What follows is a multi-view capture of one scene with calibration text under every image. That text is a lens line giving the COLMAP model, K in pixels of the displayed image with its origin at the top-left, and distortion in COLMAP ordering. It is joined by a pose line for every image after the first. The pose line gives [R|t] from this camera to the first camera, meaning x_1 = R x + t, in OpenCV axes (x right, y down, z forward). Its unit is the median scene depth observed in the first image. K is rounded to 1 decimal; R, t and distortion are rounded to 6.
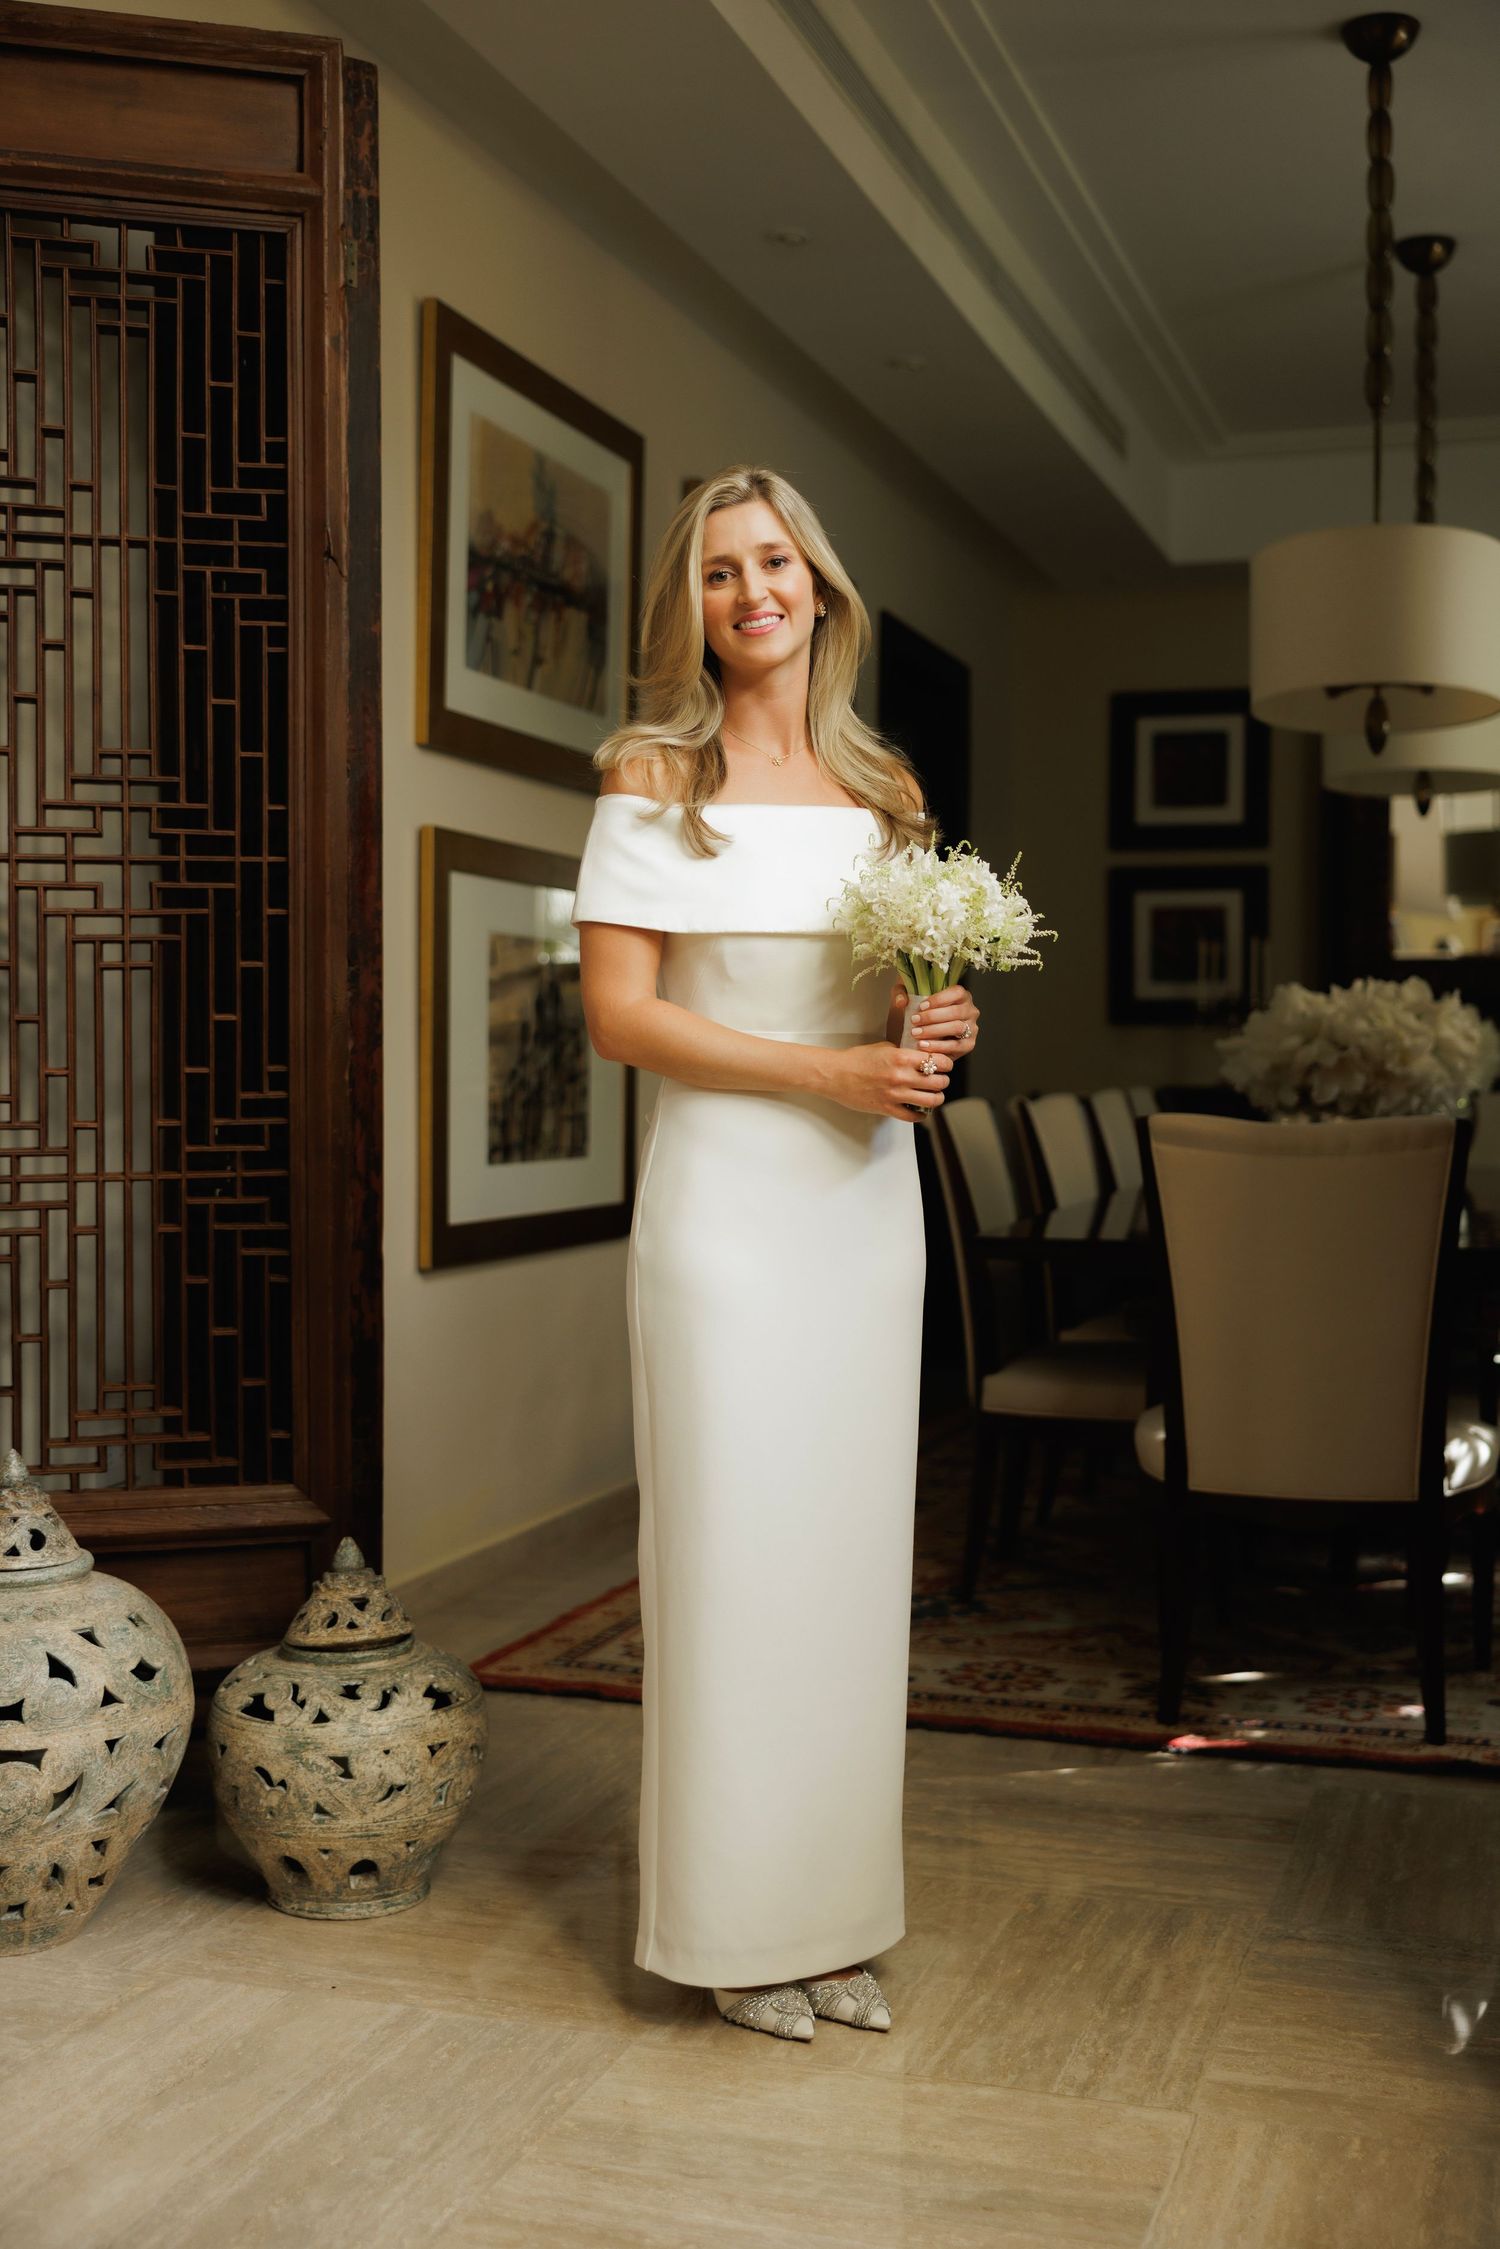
lens RADIAL K [[2481.5, 0, 750.0], [0, 2481.5, 1124.5], [0, 0, 1]] dist [-0.004077, -0.011295]
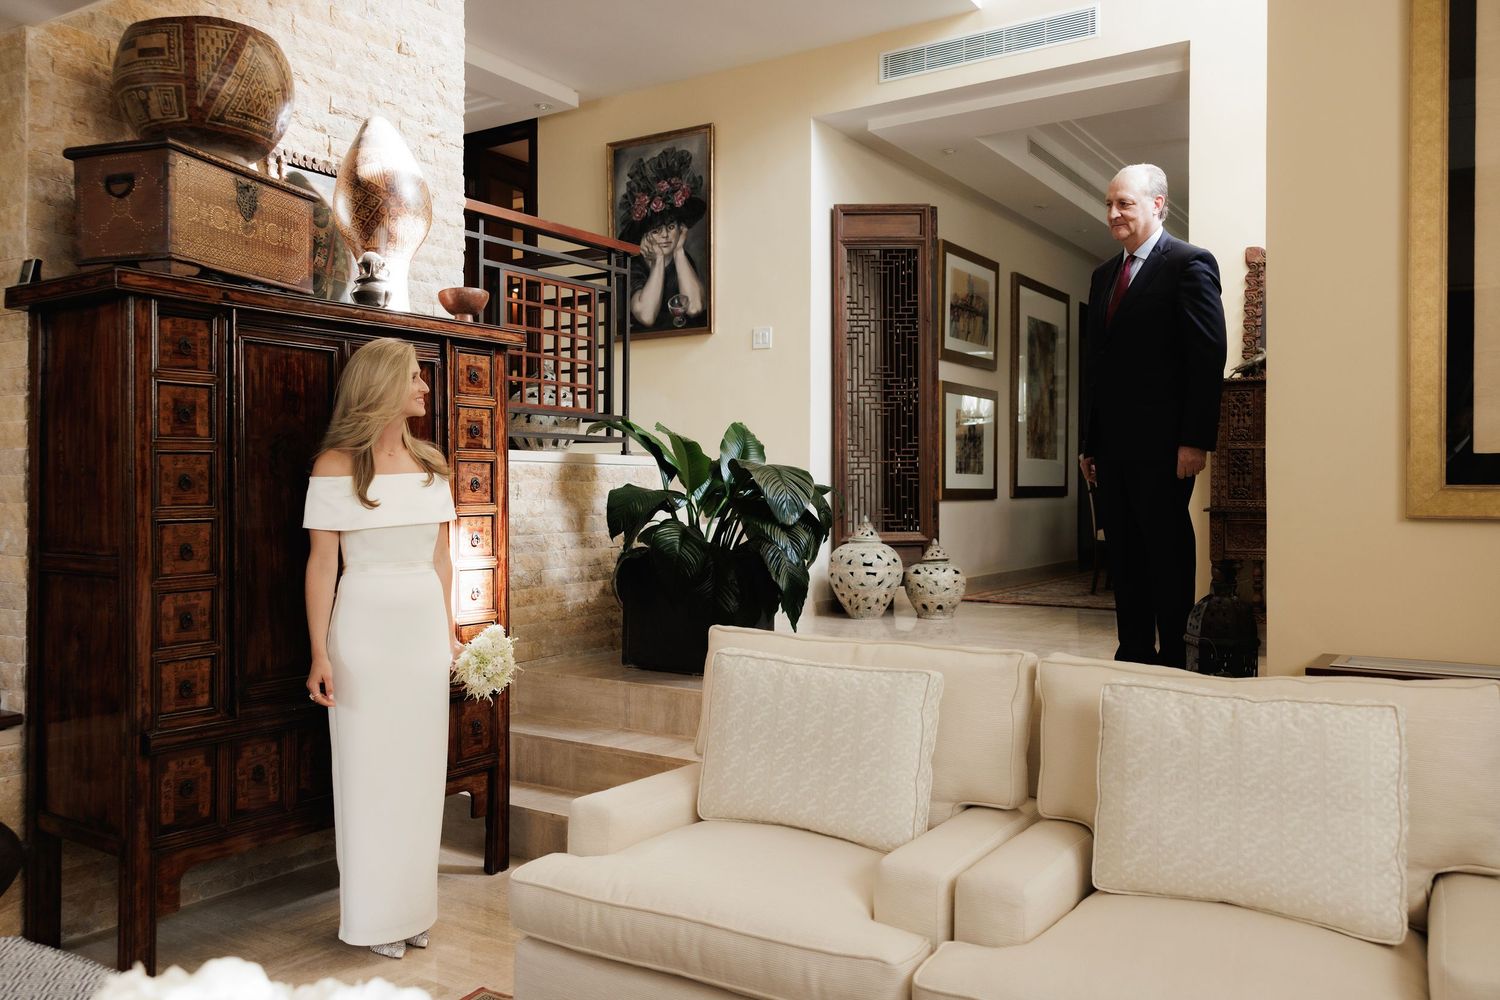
lens RADIAL K [[1173.0, 0, 755.9], [0, 1173.0, 488.7], [0, 0, 1]] dist [0.004628, -0.000622]
pose [[0.970051, -0.003994, -0.242870, 0.040139], [-0.001346, 0.999761, -0.021818, 0.116019], [0.242899, 0.021492, 0.969814, -1.105659]]
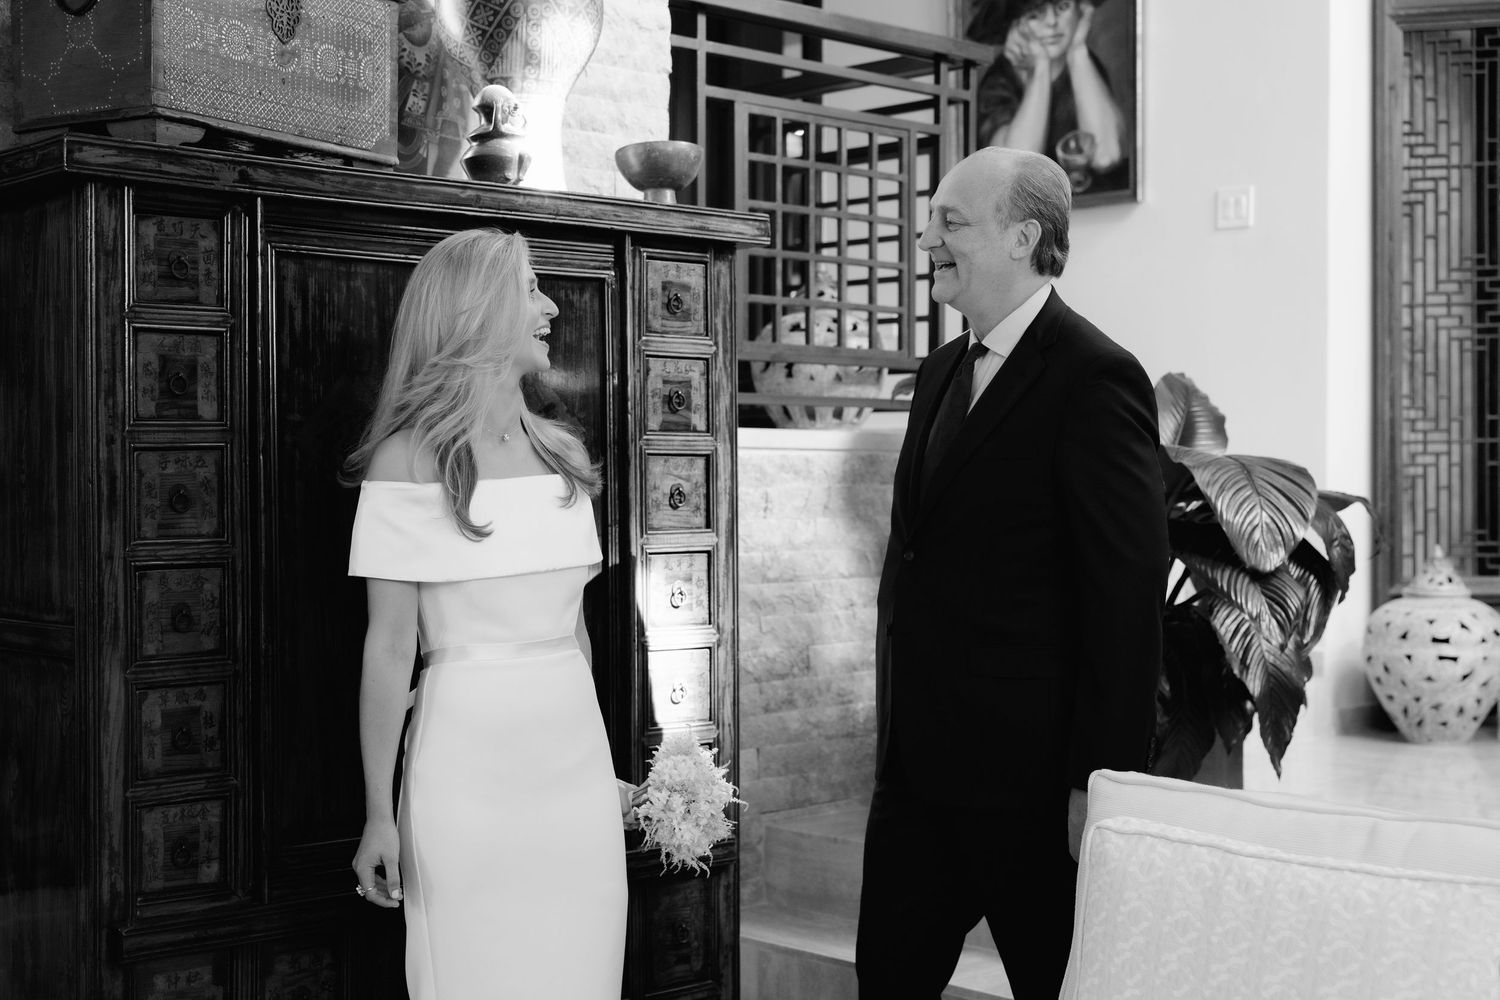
lens RADIAL K [[2117.9, 0, 750.0], [0, 2117.9, 500.0], [0, 0, 1]] dist [0.003469, 0.010935]
pose [[0.886550, -0.000372, -0.462633, 0.062942], [-0.005119, 0.999931, -0.010614, 0.100722], [0.462605, 0.011778, 0.886486, -1.058559]]
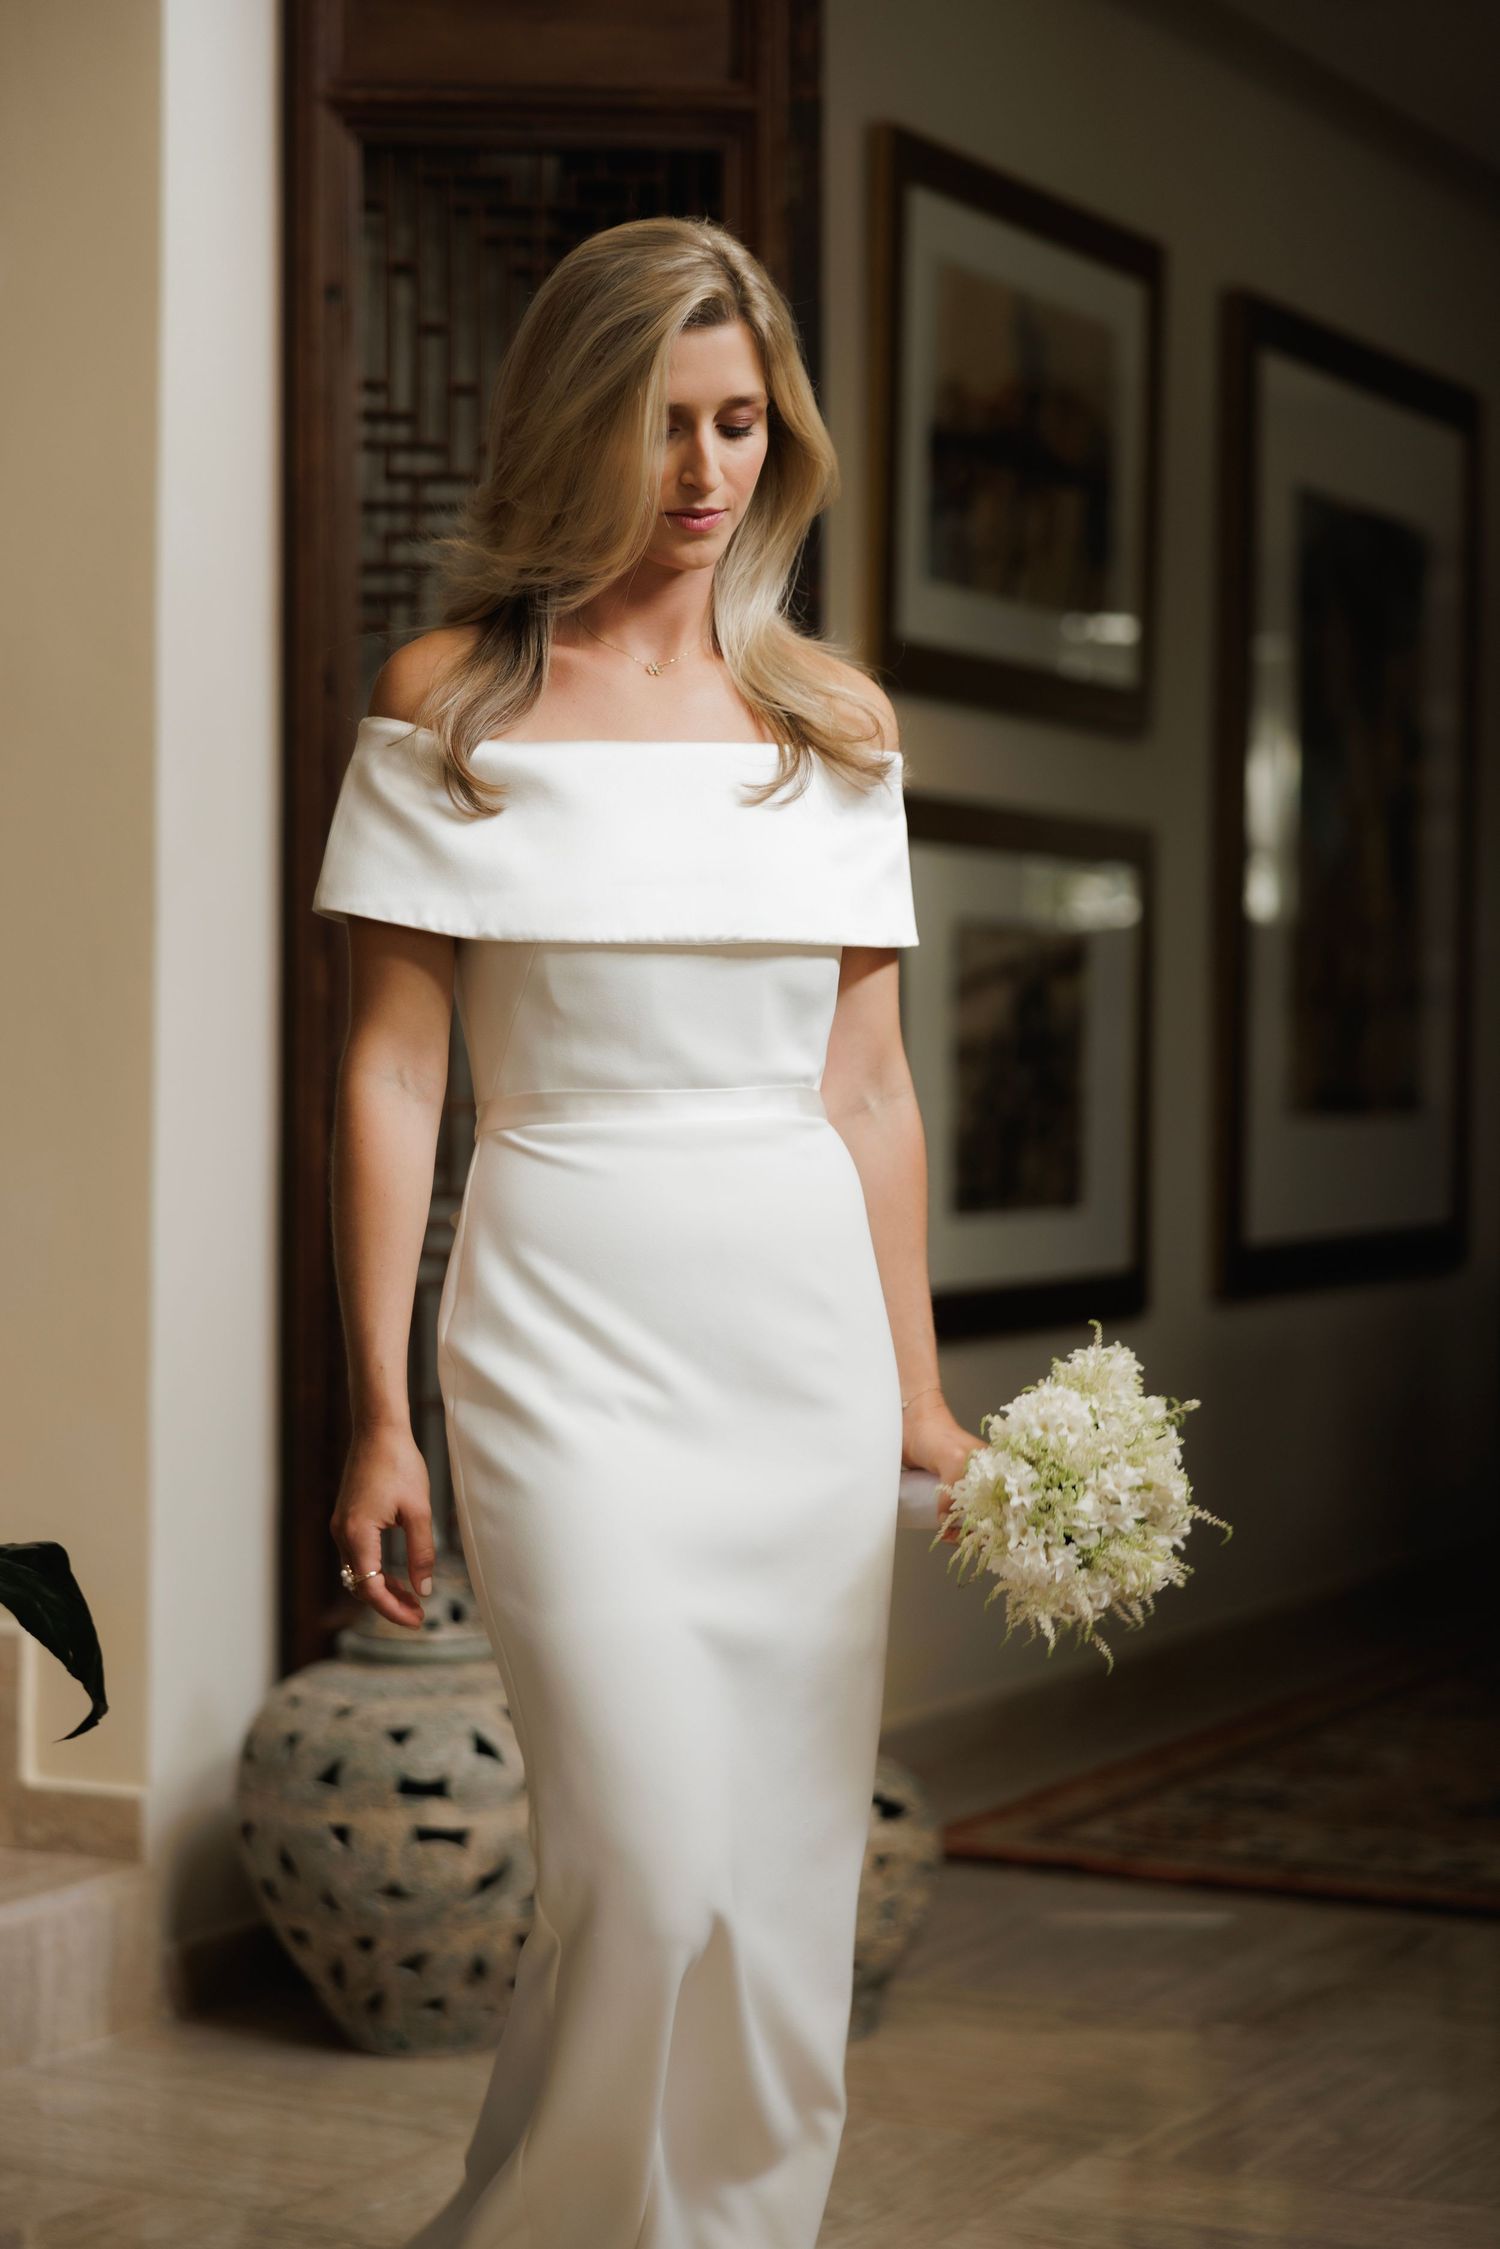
lens RADIAL K [[4207.0, 0, 750.0], [0, 4207.0, 1124.5], [0, 0, 1]] dist [-0.018288, -0.054895]
pose [[0.987535, 0.002411, -0.157380, 0.059792], [-0.003816, 0.999956, -0.008626, -0.001726], [0.157352, 0.009119, 0.987501, -0.472694]]
